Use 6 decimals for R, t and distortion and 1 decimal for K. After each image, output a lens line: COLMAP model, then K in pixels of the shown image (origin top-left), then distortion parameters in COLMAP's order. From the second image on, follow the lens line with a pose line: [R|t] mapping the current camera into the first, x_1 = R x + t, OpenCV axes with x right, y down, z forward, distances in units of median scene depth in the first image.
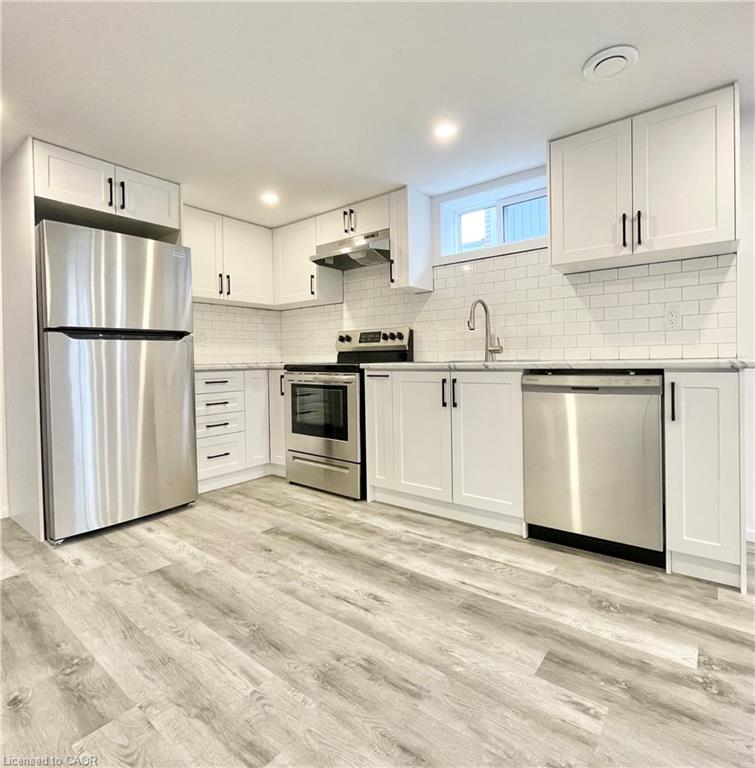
lens RADIAL K [[423.7, 0, 409.0], [0, 423.7, 364.7], [0, 0, 1]] dist [-0.002087, 0.000339]
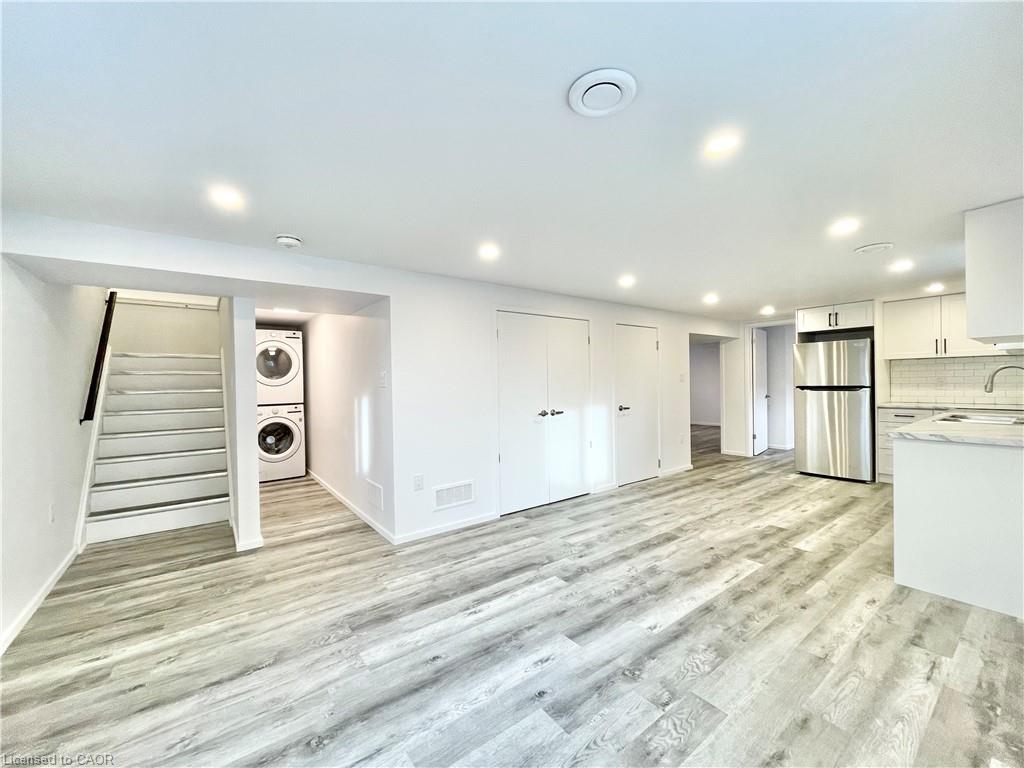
lens RADIAL K [[412.9, 0, 513.6], [0, 412.9, 384.8], [0, 0, 1]] dist [-0.002303, -0.000220]
pose [[-0.275259, 0.026308, -0.961010, 2.671657], [0.003757, 0.999647, 0.026289, -0.226142], [0.961363, 0.003625, -0.275260, 0.078951]]
